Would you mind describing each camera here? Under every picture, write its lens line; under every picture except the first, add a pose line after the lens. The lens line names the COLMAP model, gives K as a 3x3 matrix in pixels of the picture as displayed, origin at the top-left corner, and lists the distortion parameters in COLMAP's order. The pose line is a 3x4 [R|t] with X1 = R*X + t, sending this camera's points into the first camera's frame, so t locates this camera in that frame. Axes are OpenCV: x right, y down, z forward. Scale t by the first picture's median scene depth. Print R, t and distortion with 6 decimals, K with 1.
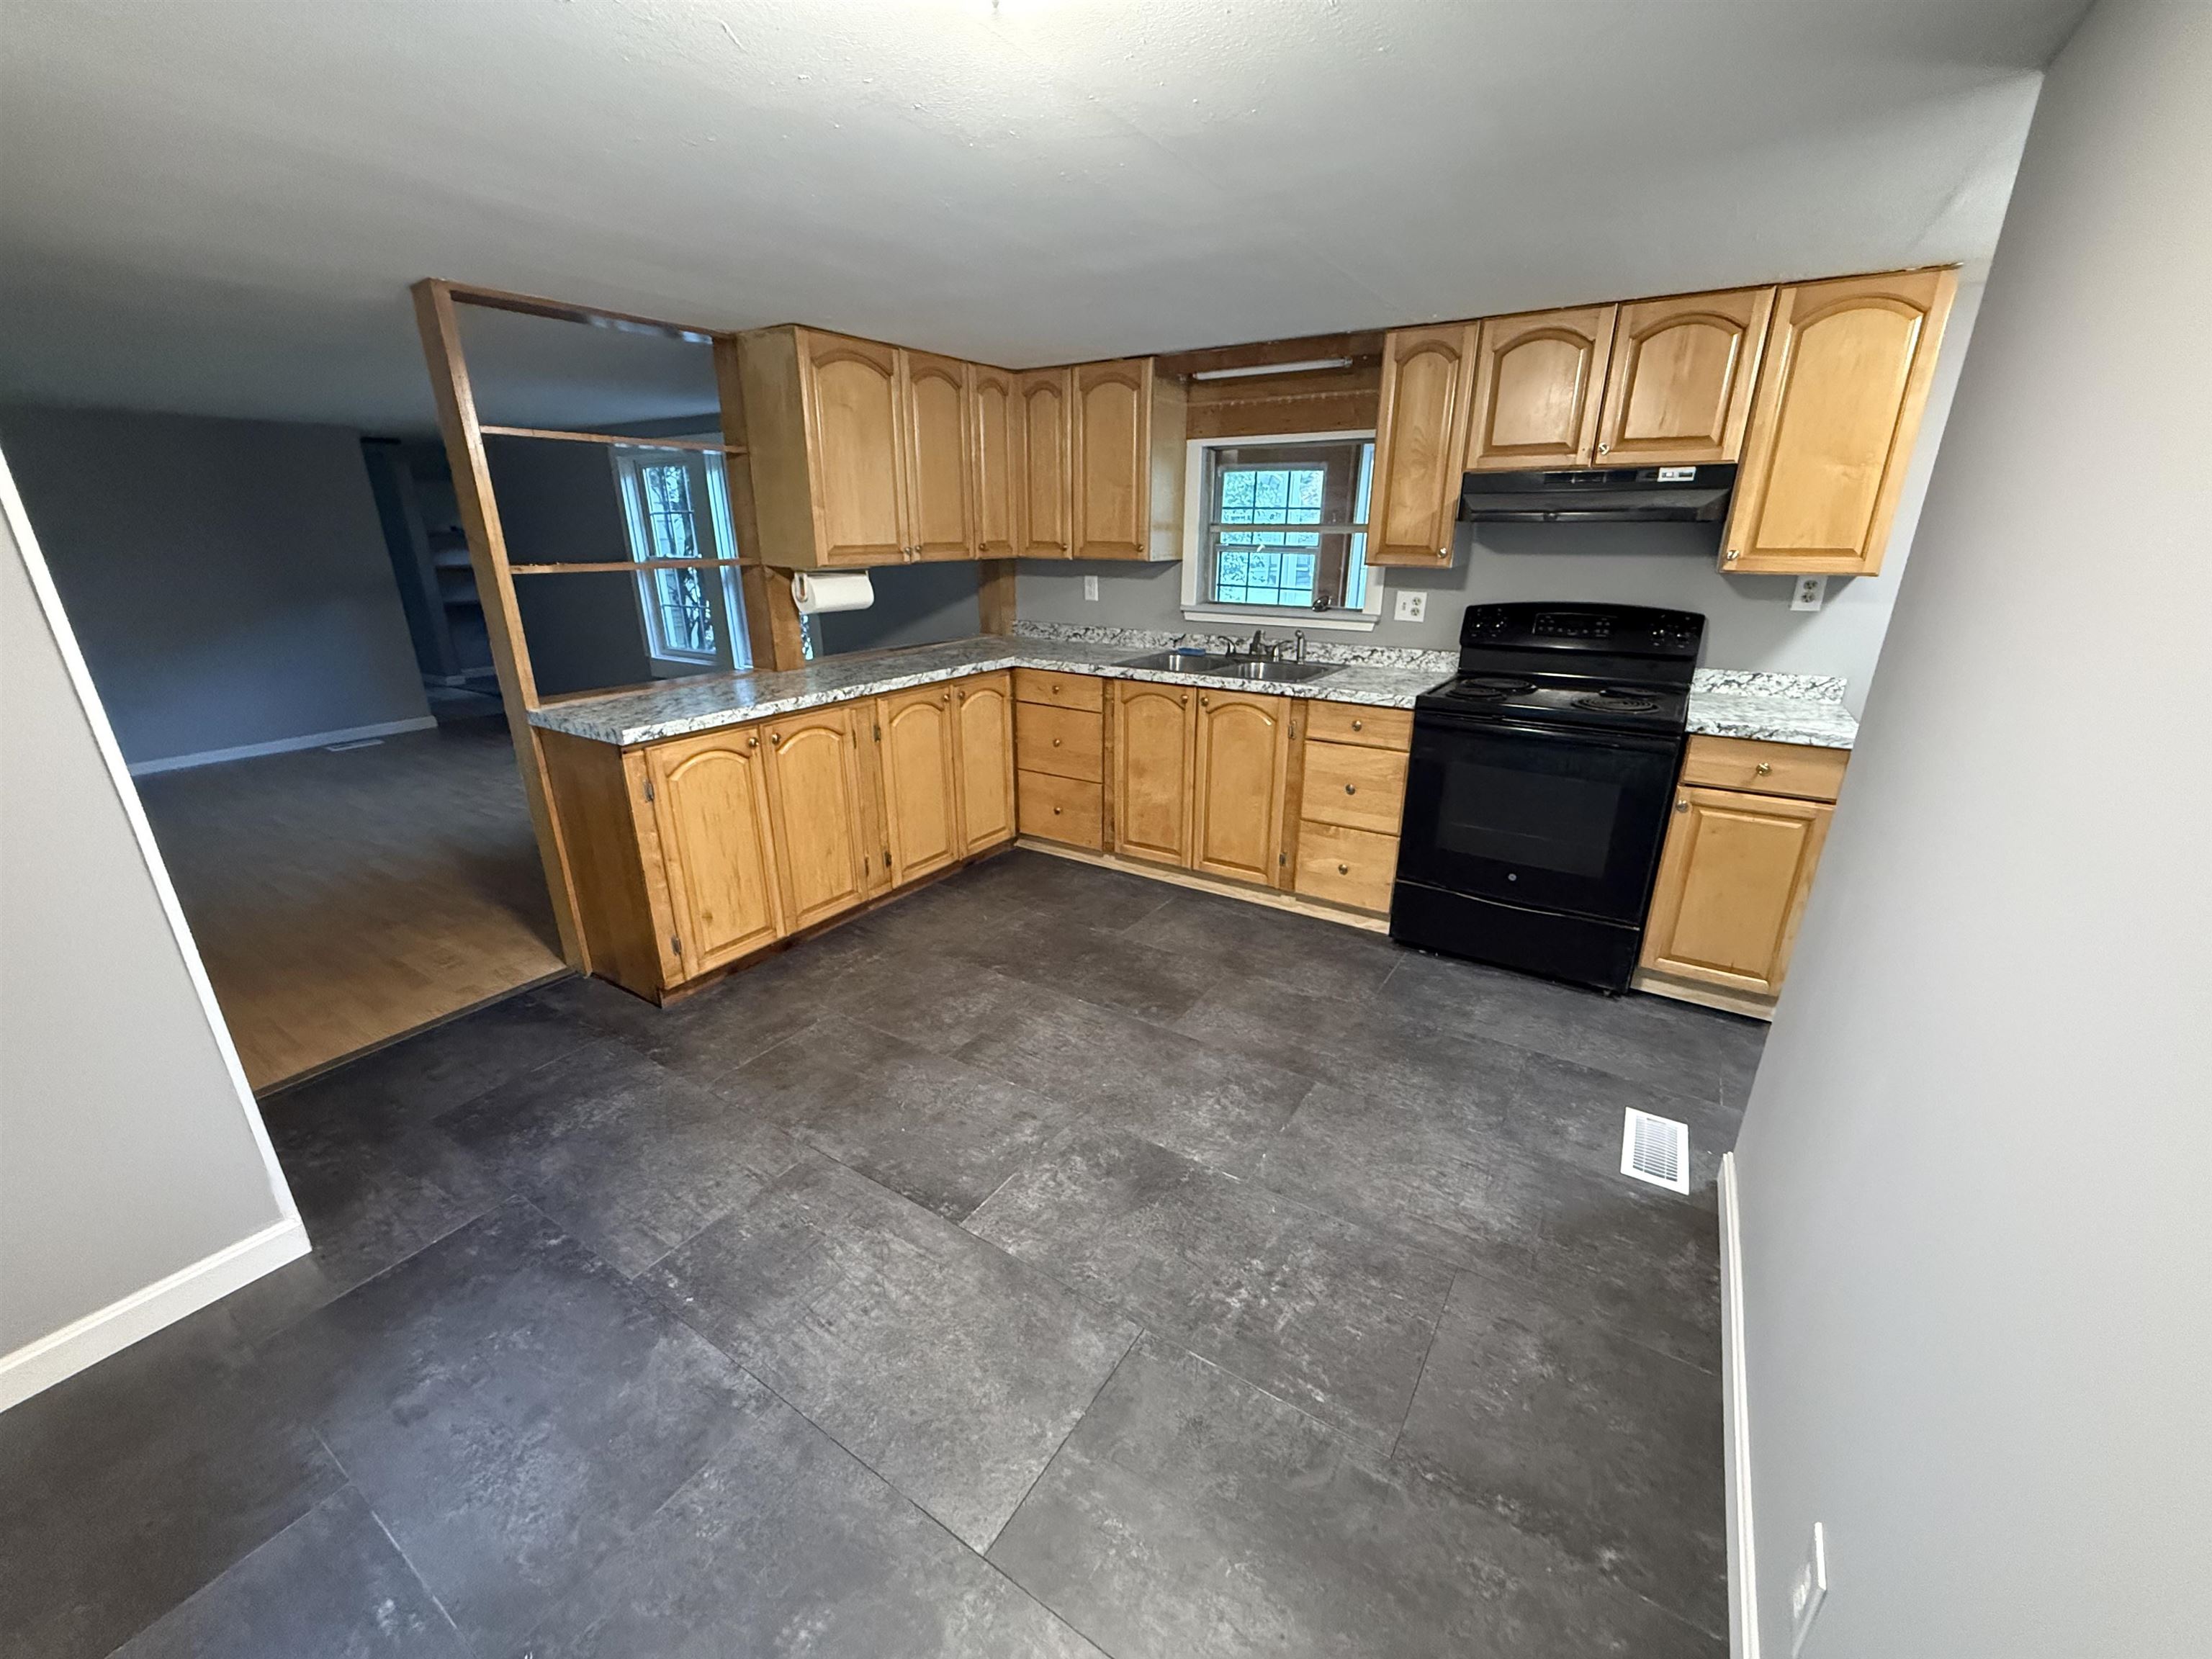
lens RADIAL K [[882.2, 0, 1106.0], [0, 882.2, 829.5], [0, 0, 1]] dist [-0.000578, 0.000041]
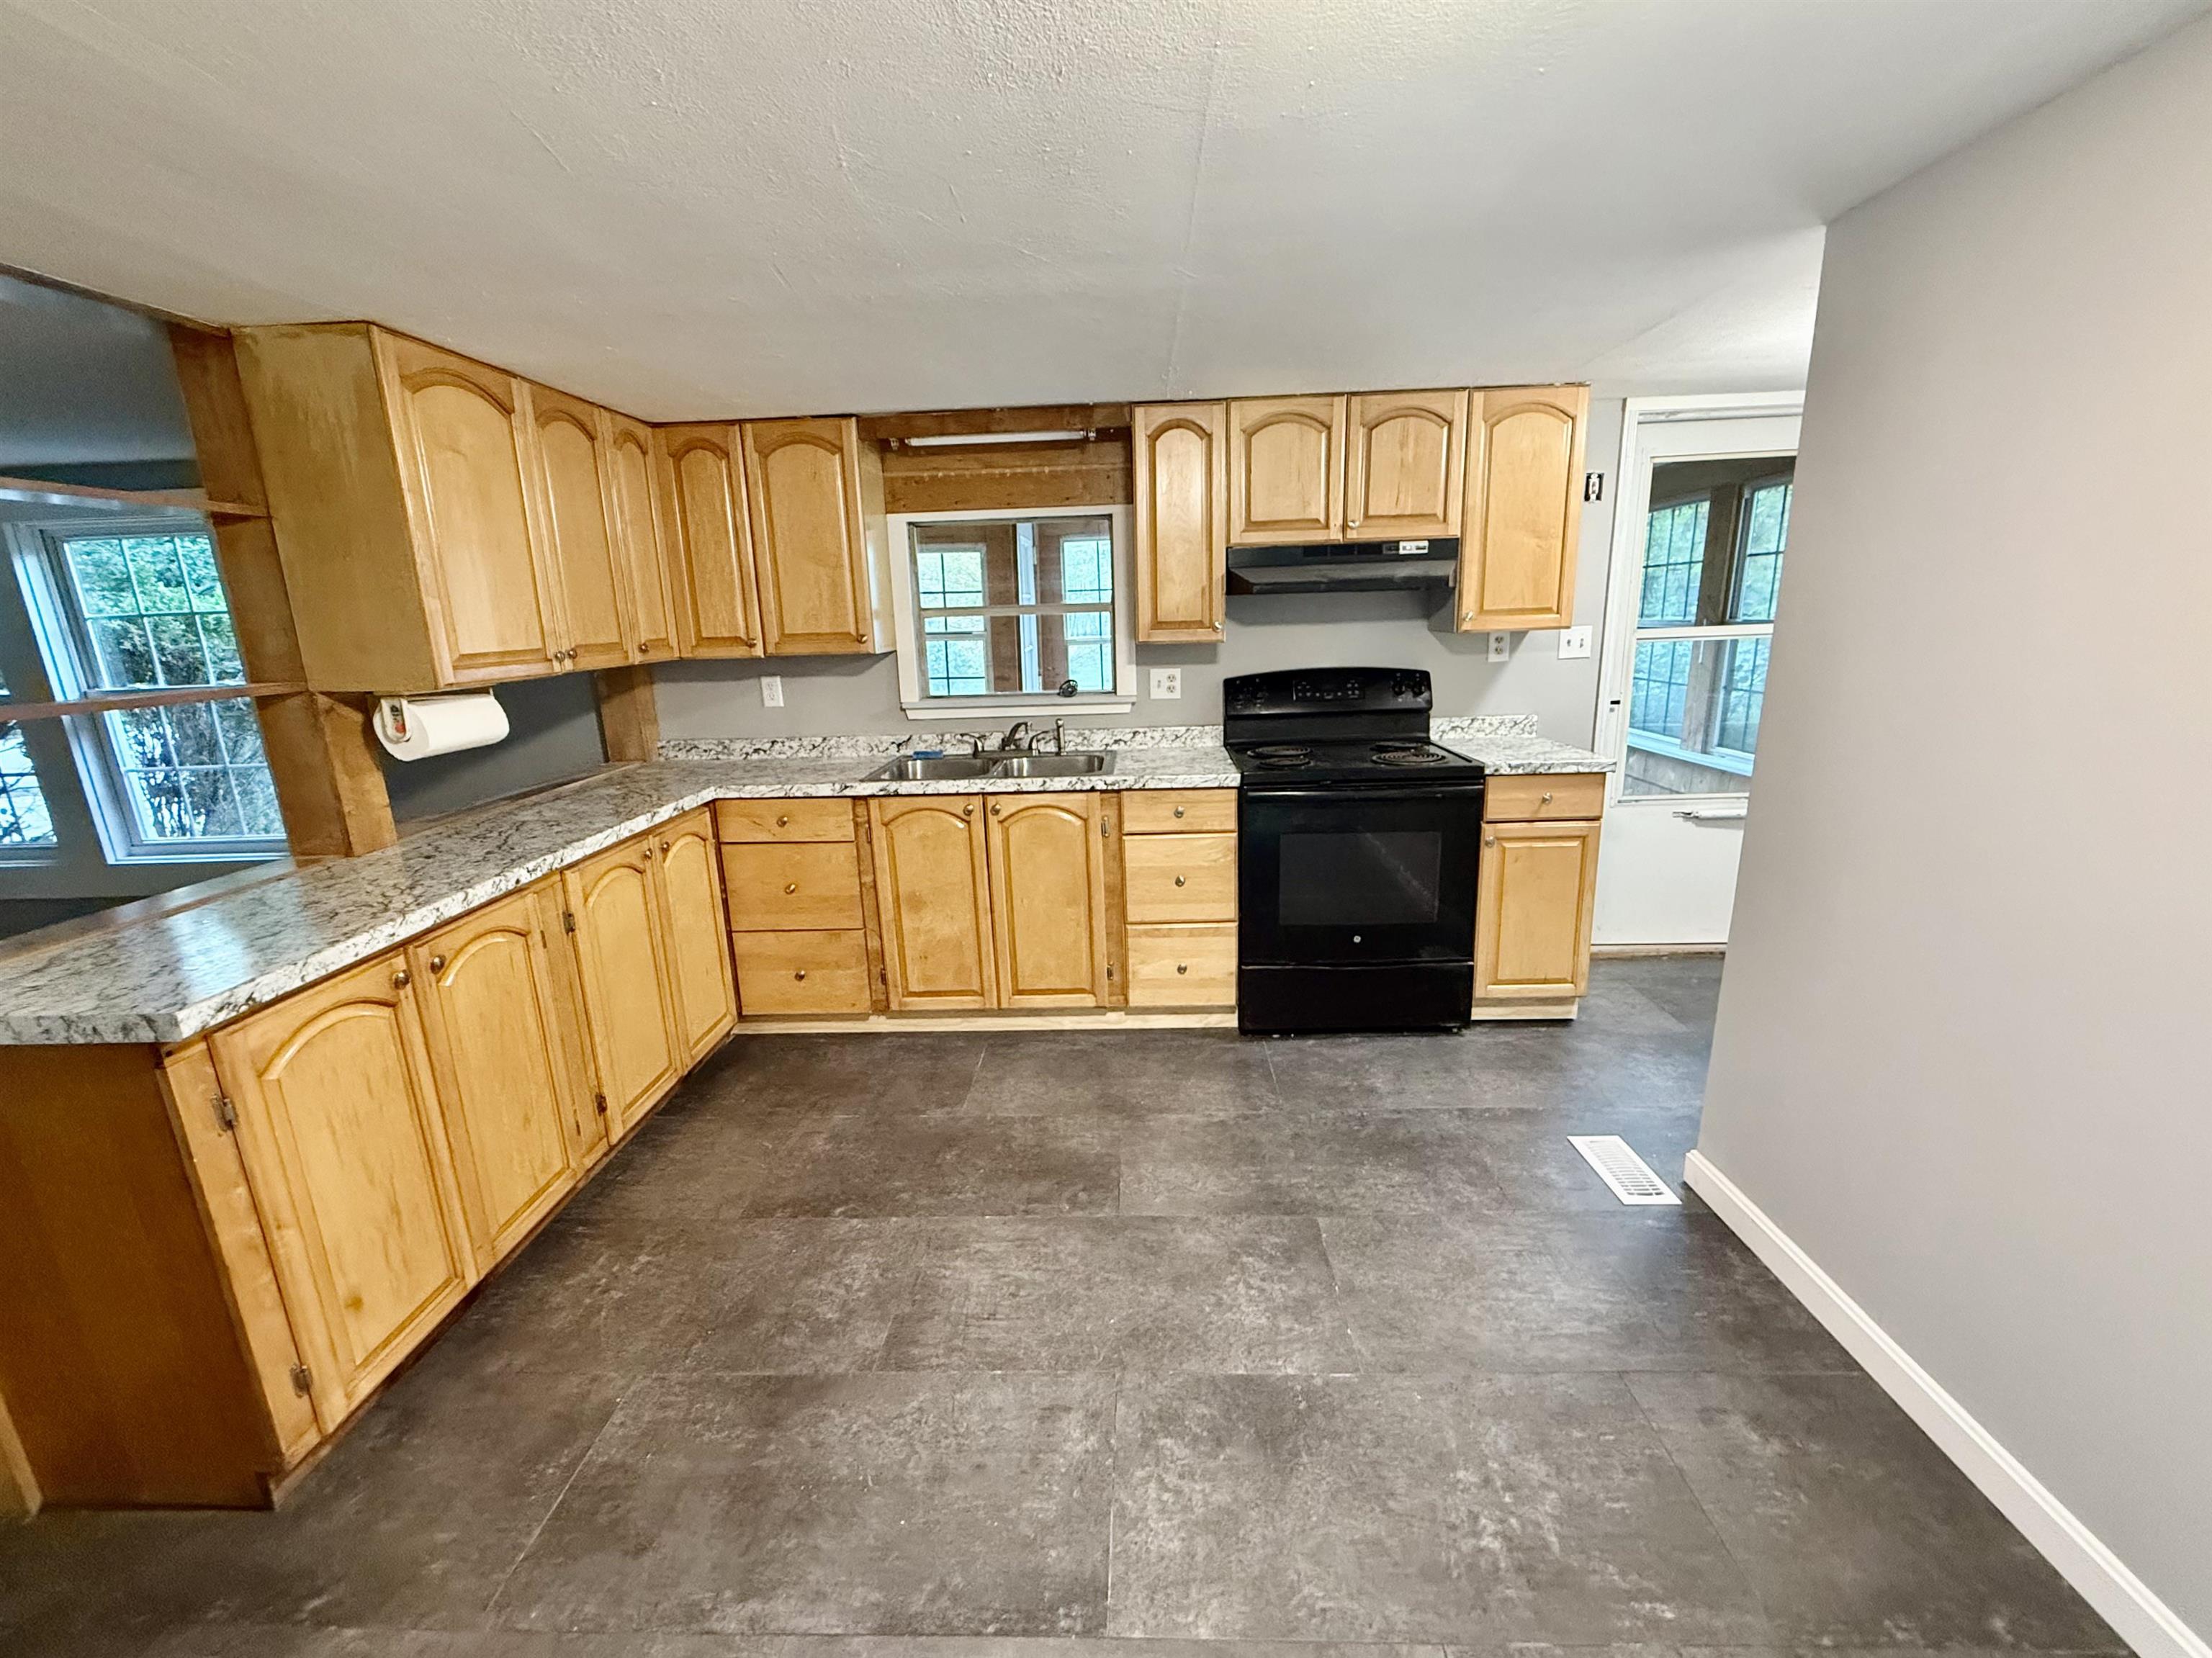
lens RADIAL K [[927.1, 0, 1106.0], [0, 927.1, 829.0], [0, 0, 1]] dist [0.000471, 0.000130]
pose [[0.858613, -0.147240, 0.491024, -0.267191], [0.198581, 0.978607, -0.053795, -0.065021], [-0.472599, 0.143697, 0.869484, 0.201163]]
